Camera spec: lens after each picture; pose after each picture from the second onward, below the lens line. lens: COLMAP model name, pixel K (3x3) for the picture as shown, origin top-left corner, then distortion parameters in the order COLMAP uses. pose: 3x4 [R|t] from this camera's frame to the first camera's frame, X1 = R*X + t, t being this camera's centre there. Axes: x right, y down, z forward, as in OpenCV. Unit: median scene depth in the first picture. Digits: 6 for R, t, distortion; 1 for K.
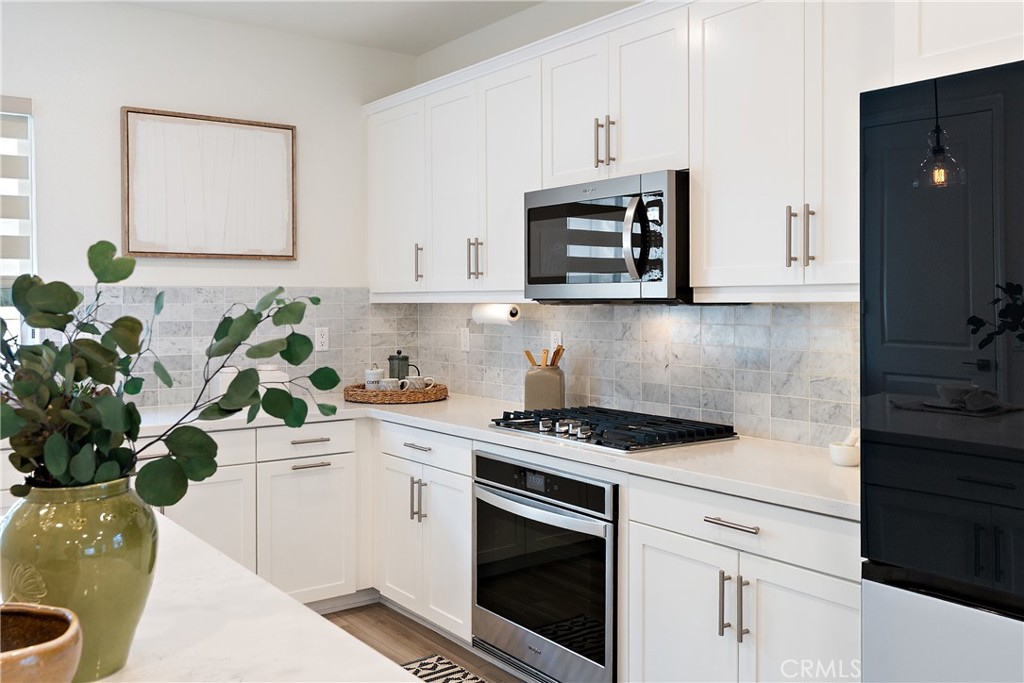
lens RADIAL K [[927.8, 0, 480.5], [0, 927.8, 310.9], [0, 0, 1]] dist [0.004780, -0.004387]
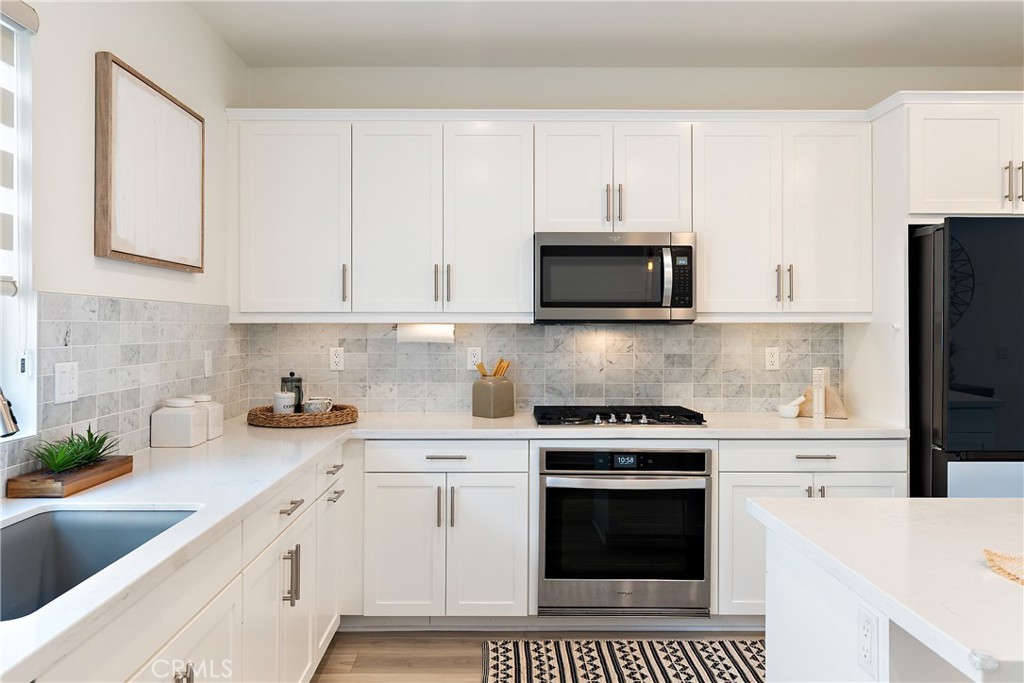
lens RADIAL K [[778.3, 0, 518.9], [0, 778.3, 313.5], [0, 0, 1]] dist [-0.006152, 0.005636]
pose [[0.562463, 0.018597, 0.826614, -0.814151], [0.006881, 0.999607, -0.027171, 0.006784], [-0.826794, 0.020970, 0.562114, 0.450353]]
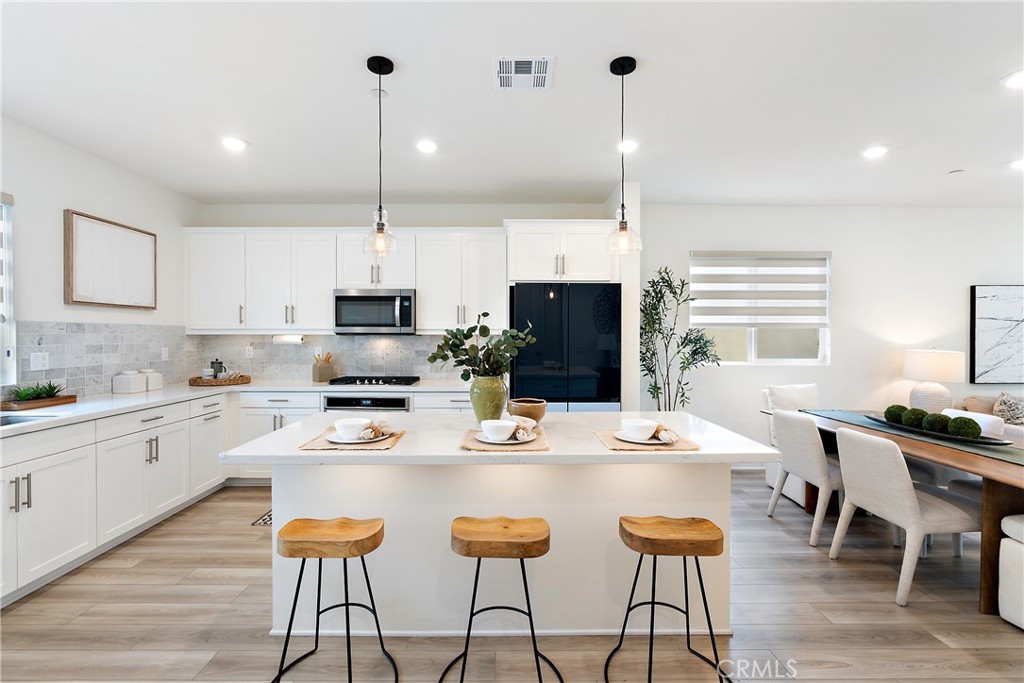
lens RADIAL K [[470.5, 0, 507.7], [0, 470.5, 337.6], [0, 0, 1]] dist [-0.002174, 0.001047]
pose [[0.575415, 0.001644, 0.817860, -0.703351], [0.005615, 0.999966, -0.005960, 0.009583], [-0.817842, 0.008022, 0.575386, -0.081220]]
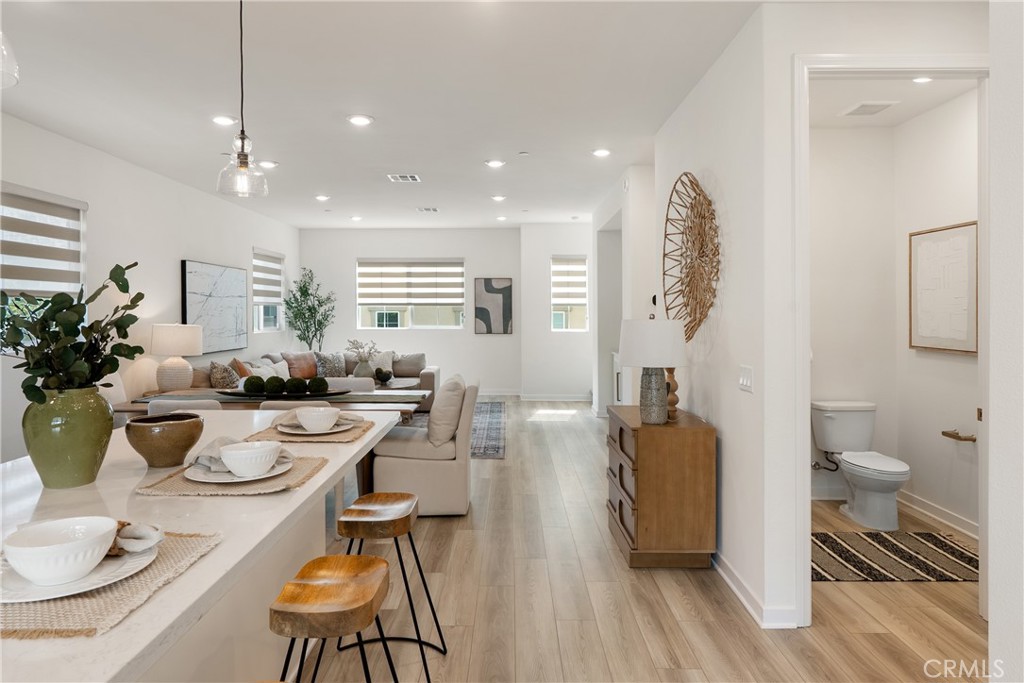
lens RADIAL K [[638.7, 0, 490.0], [0, 638.7, 335.8], [0, 0, 1]] dist [-0.007408, -0.001425]
pose [[-0.801935, -0.019544, 0.597092, -0.669114], [0.008516, 0.998989, 0.044138, 0.005660], [-0.597351, 0.040480, -0.800958, 0.531109]]
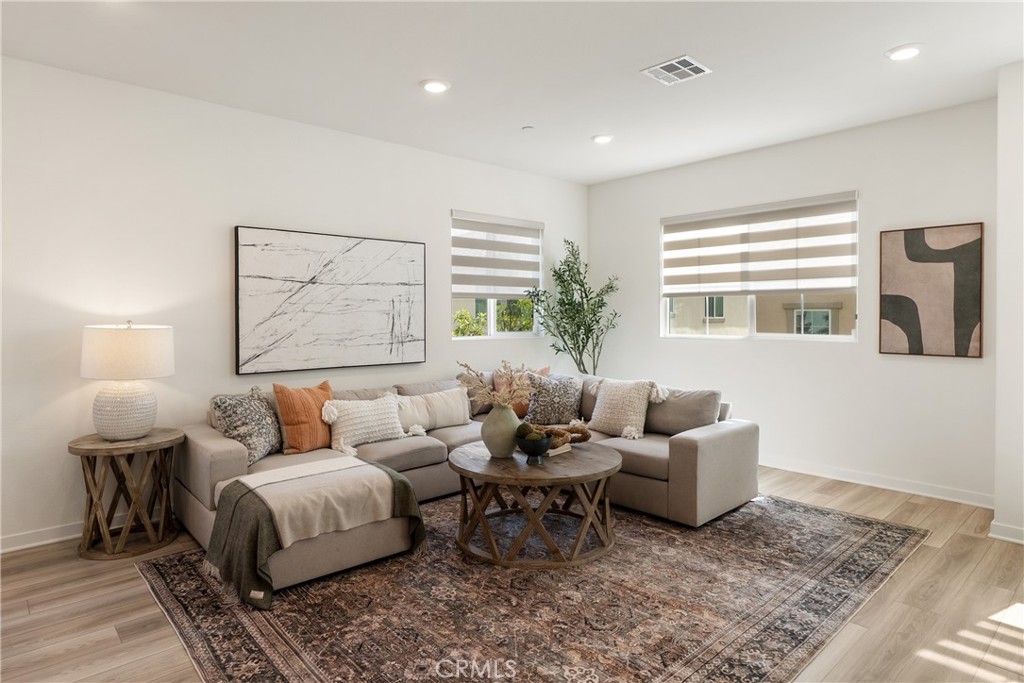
lens RADIAL K [[582.5, 0, 518.0], [0, 582.5, 333.1], [0, 0, 1]] dist [-0.024133, -0.001617]
pose [[-0.132459, -0.027100, 0.990818, -0.004771], [0.013142, 0.999490, 0.029094, 0.036412], [-0.991101, 0.016875, -0.132035, -0.785391]]
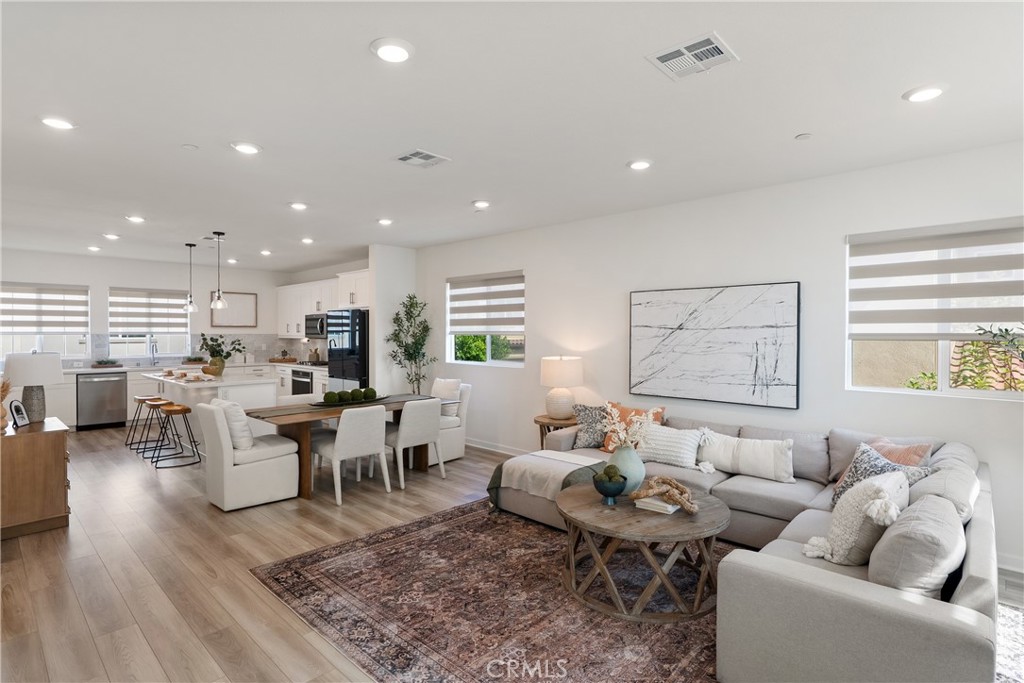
lens RADIAL K [[516.4, 0, 503.0], [0, 516.4, 335.2], [0, 0, 1]] dist [-0.009477, 0.001649]
pose [[0.982358, 0.004680, 0.186952, 0.546473], [-0.003593, 0.999975, -0.006156, -0.012412], [-0.186976, 0.005376, 0.982350, -1.761540]]
